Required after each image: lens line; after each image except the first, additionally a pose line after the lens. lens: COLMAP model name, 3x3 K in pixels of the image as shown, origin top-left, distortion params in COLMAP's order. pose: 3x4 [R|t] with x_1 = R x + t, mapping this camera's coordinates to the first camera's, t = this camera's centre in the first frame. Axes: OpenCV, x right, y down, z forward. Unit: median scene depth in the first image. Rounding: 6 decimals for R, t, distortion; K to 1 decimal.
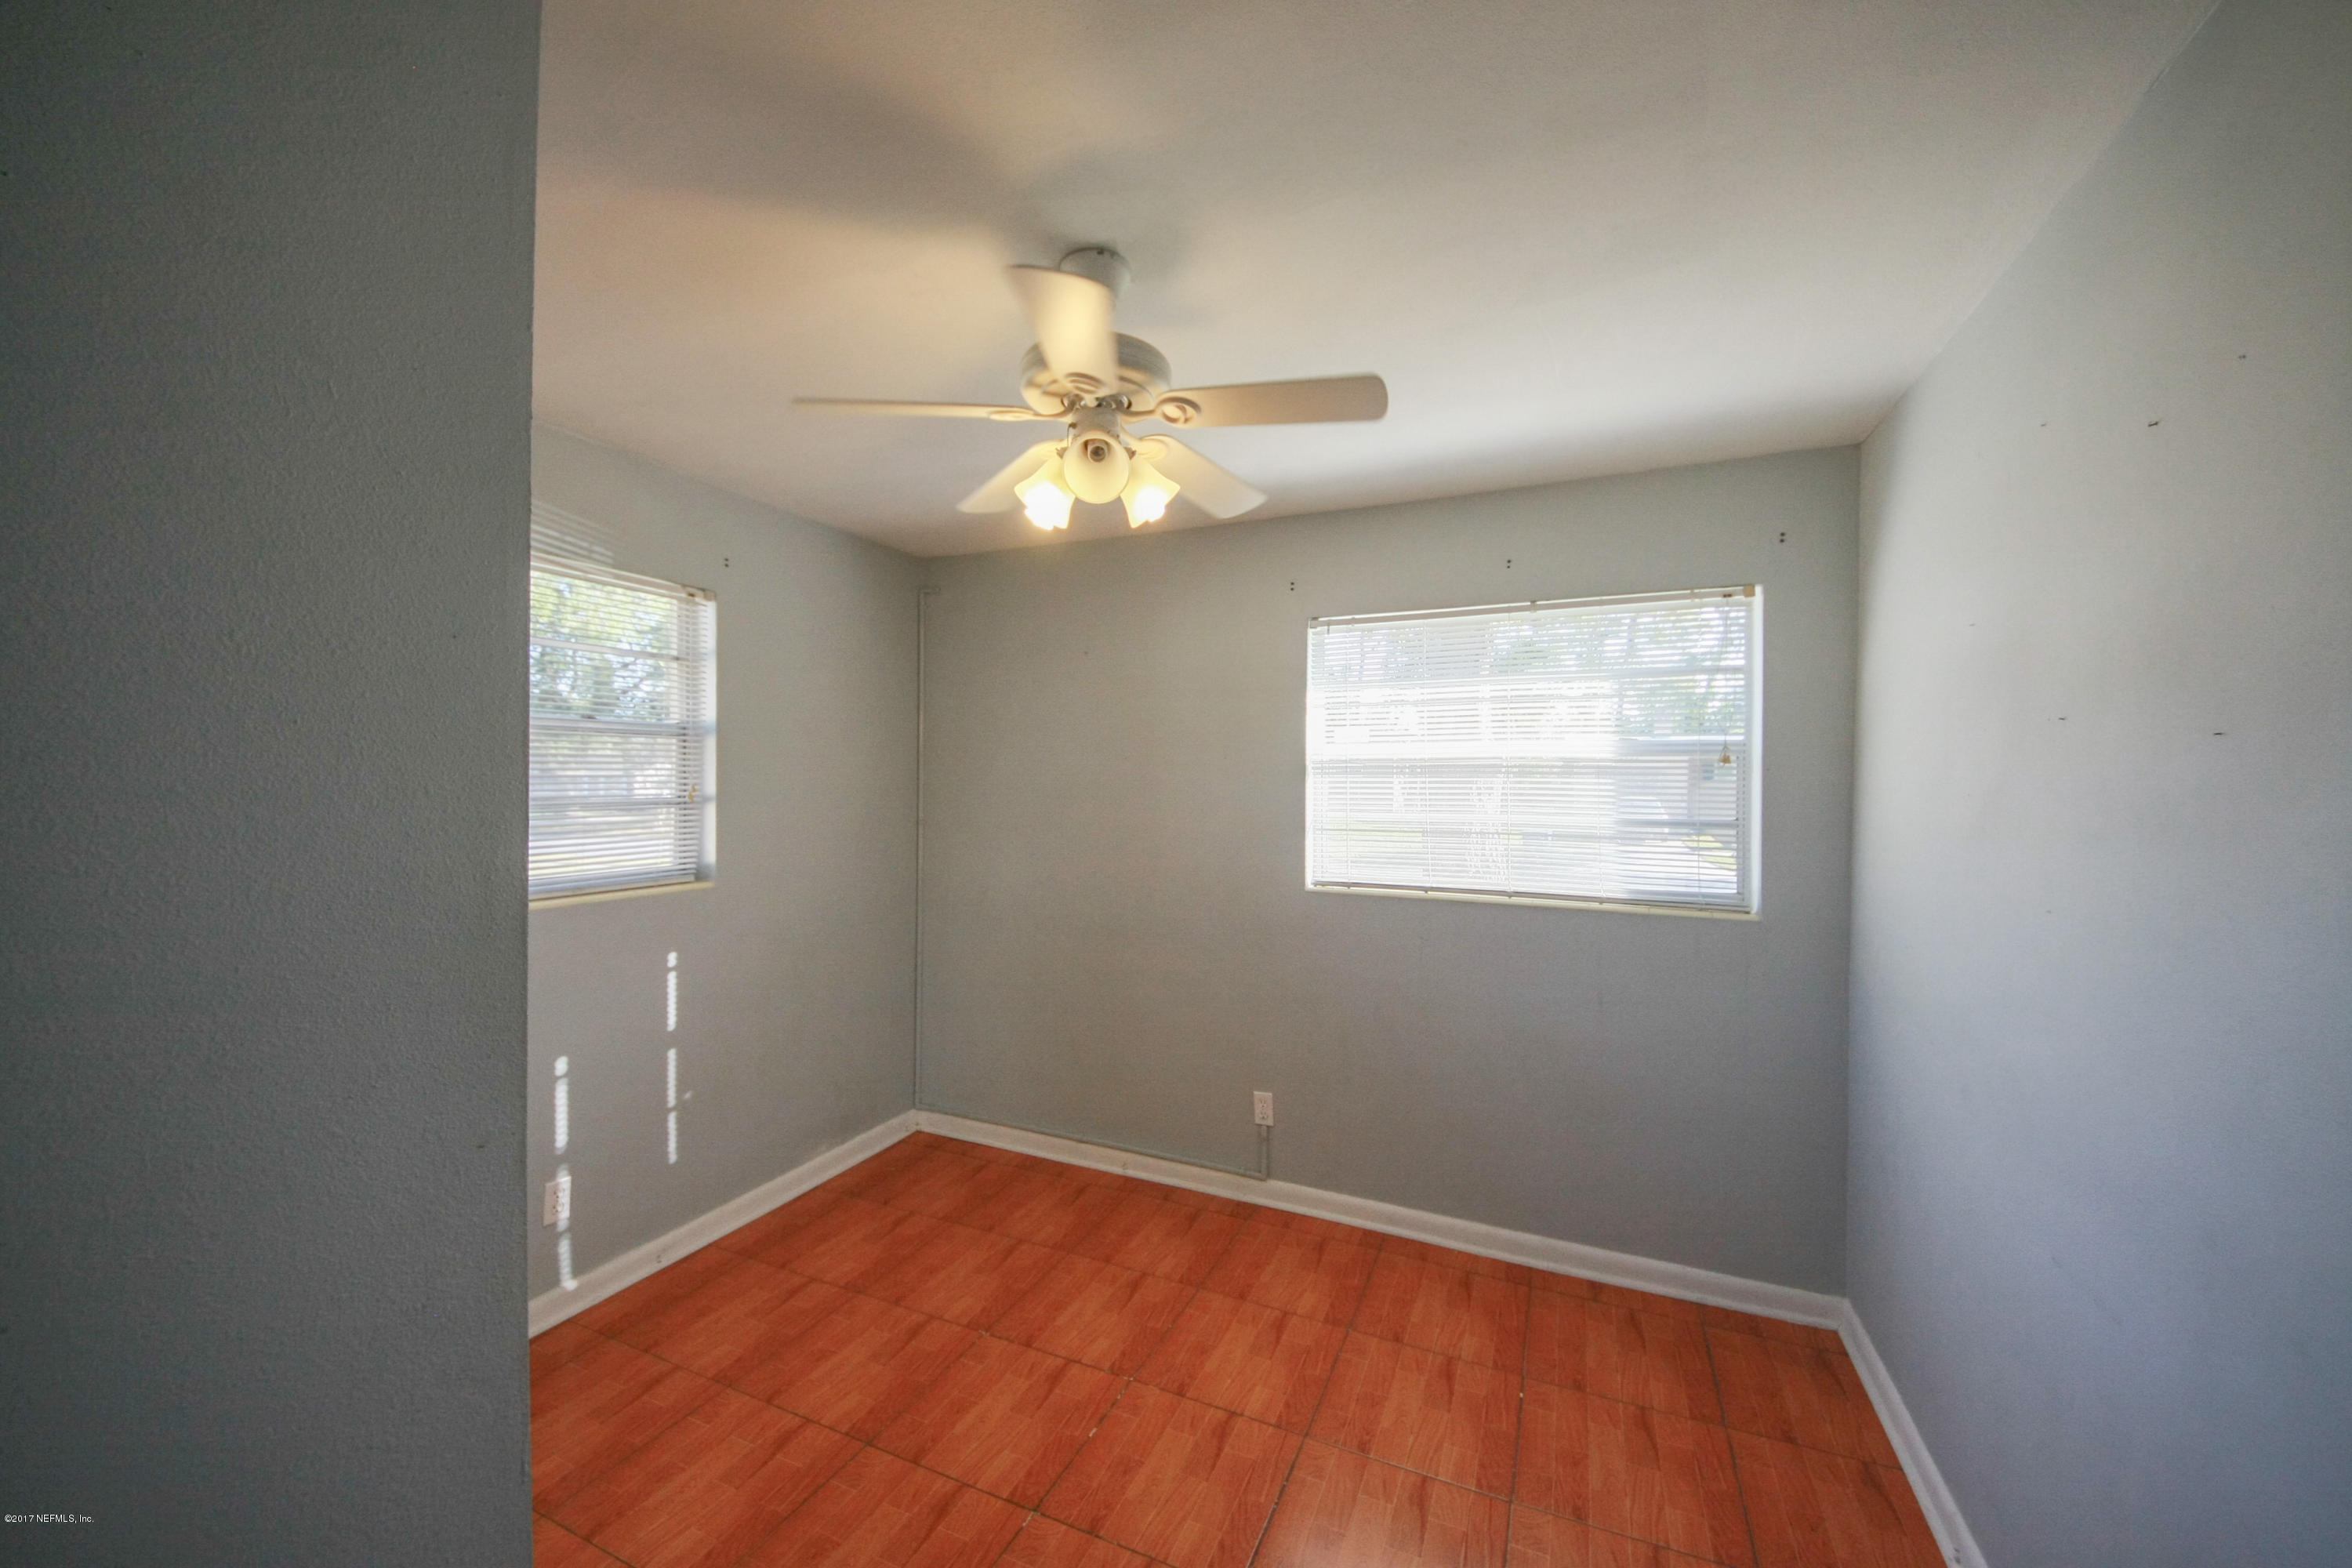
lens RADIAL K [[885.5, 0, 1165.3], [0, 885.5, 783.3], [0, 0, 1]] dist [0.052204, -0.039331]
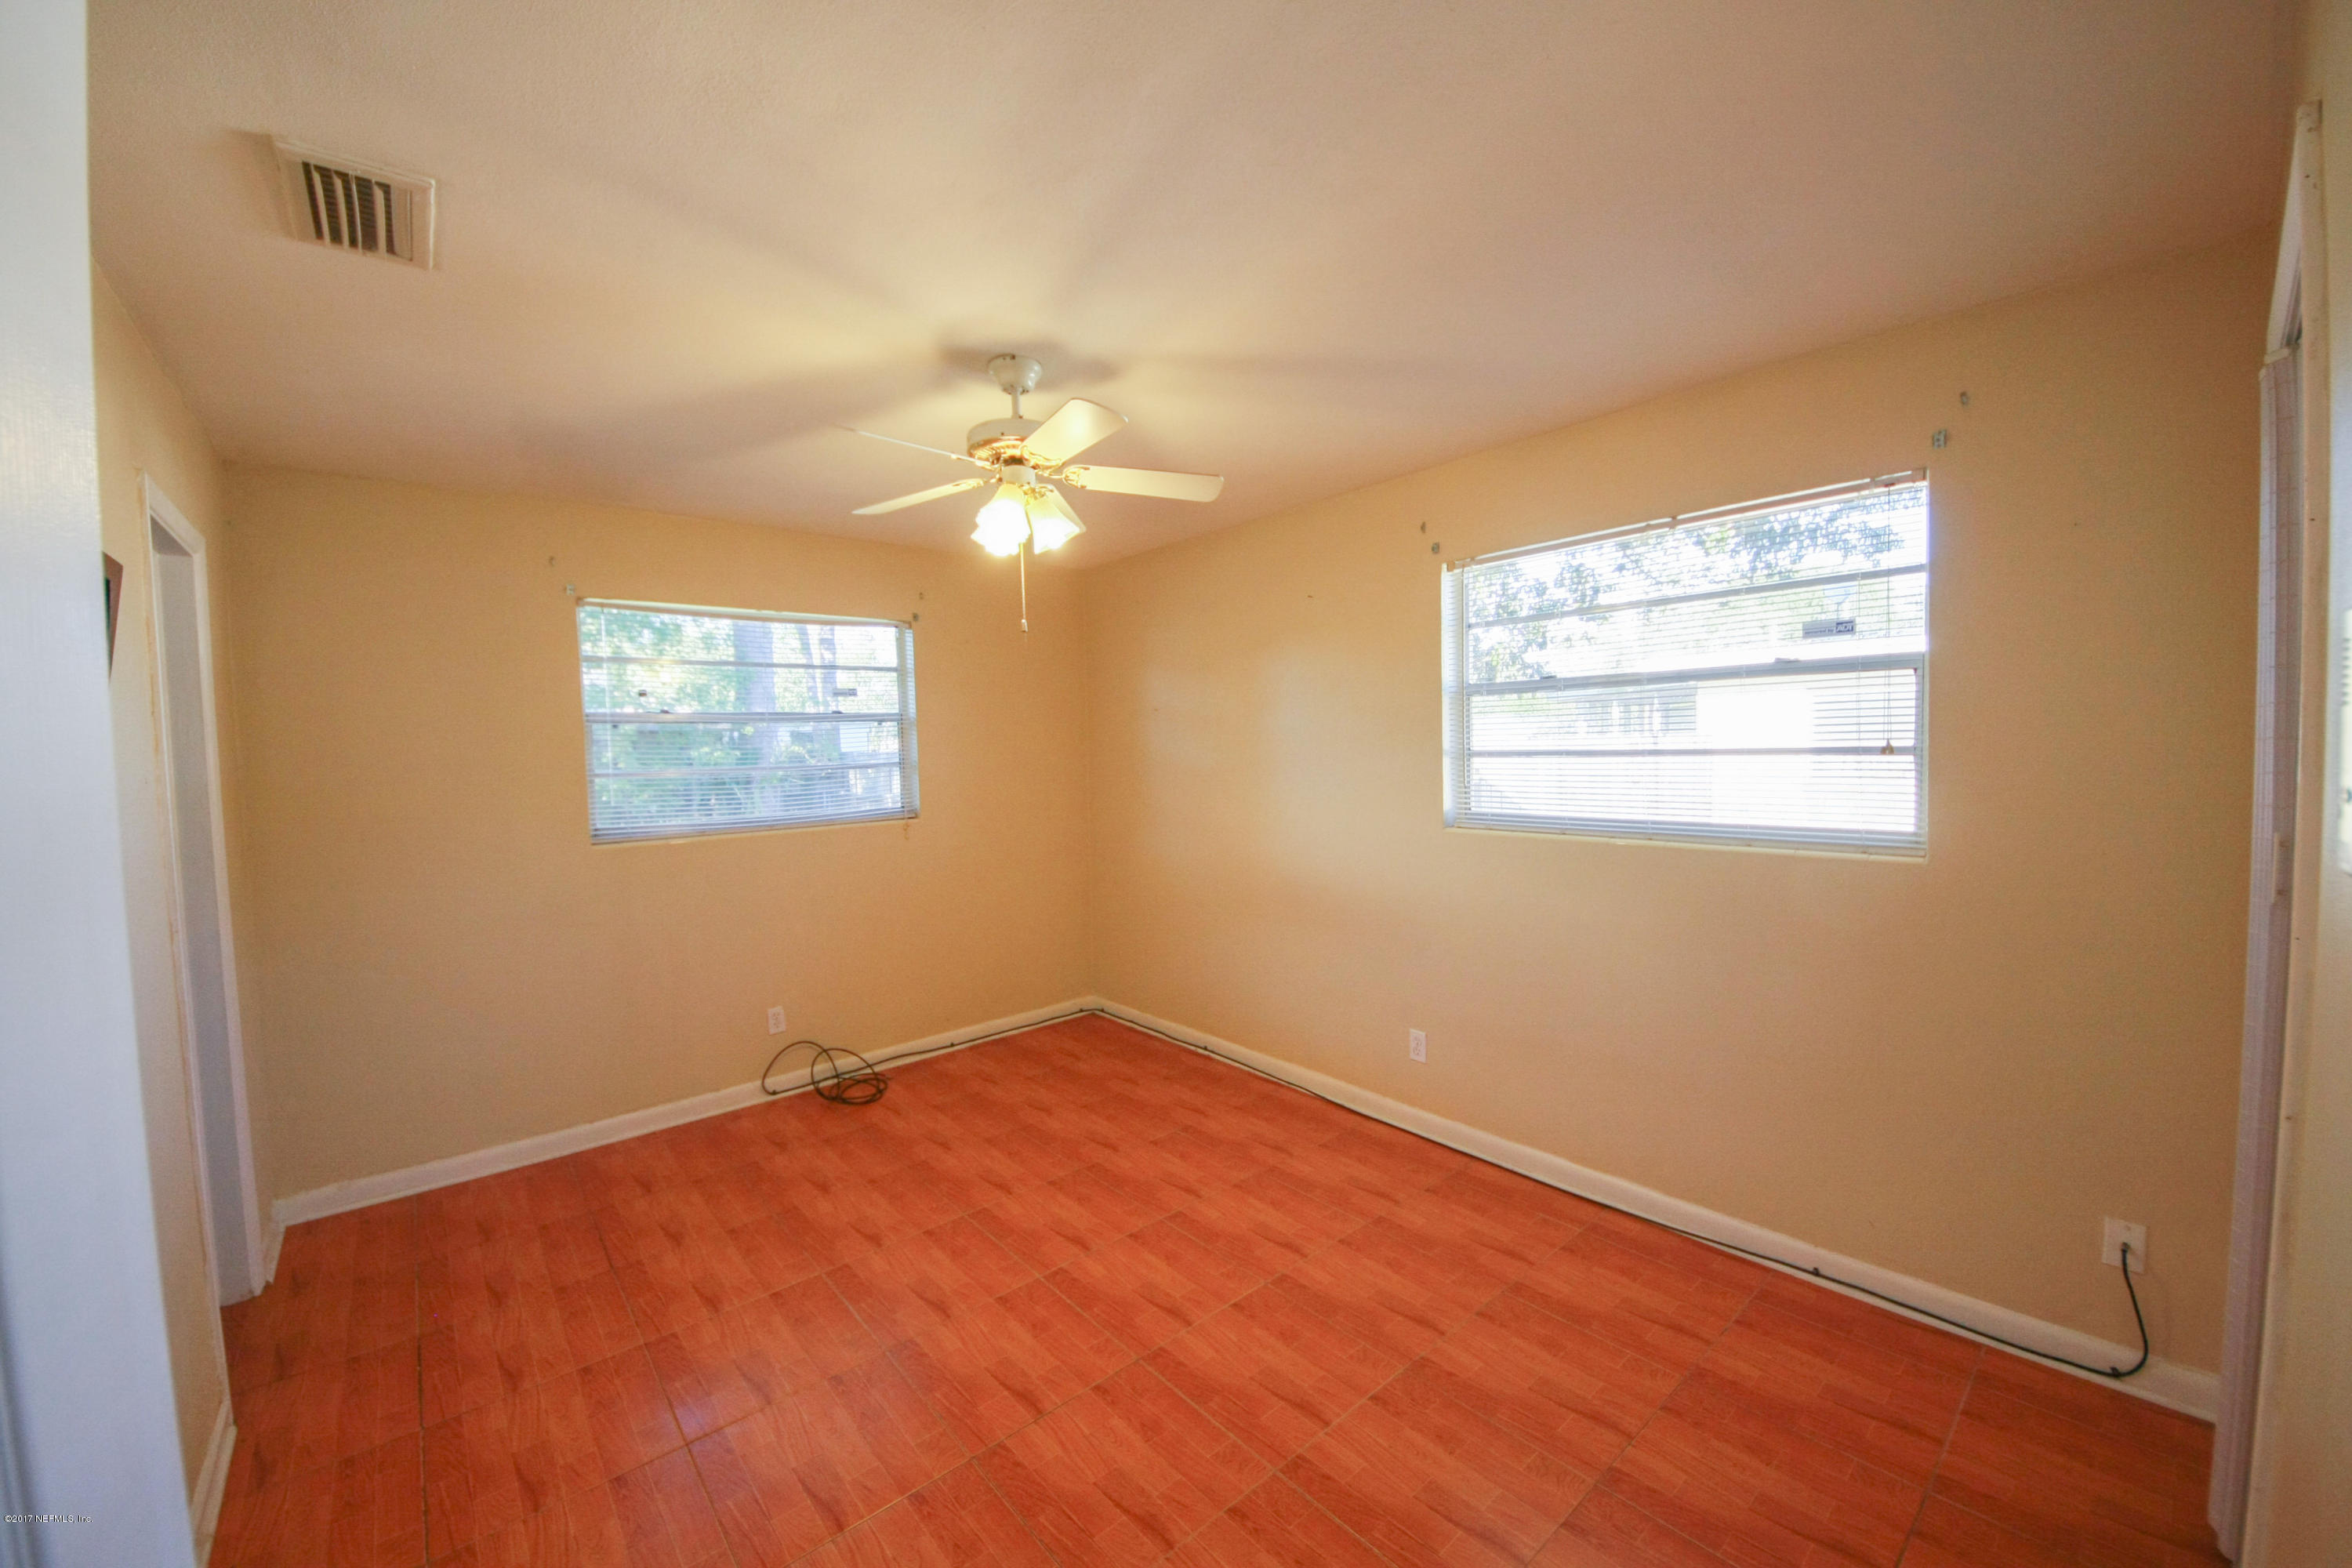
lens RADIAL K [[885.5, 0, 1165.3], [0, 885.5, 783.3], [0, 0, 1]] dist [0.052204, -0.039331]
pose [[-0.420028, 0.042687, -0.906507, 0.920174], [0.003382, 0.998960, 0.045473, 0.010636], [0.907505, 0.016034, -0.419735, 1.646620]]
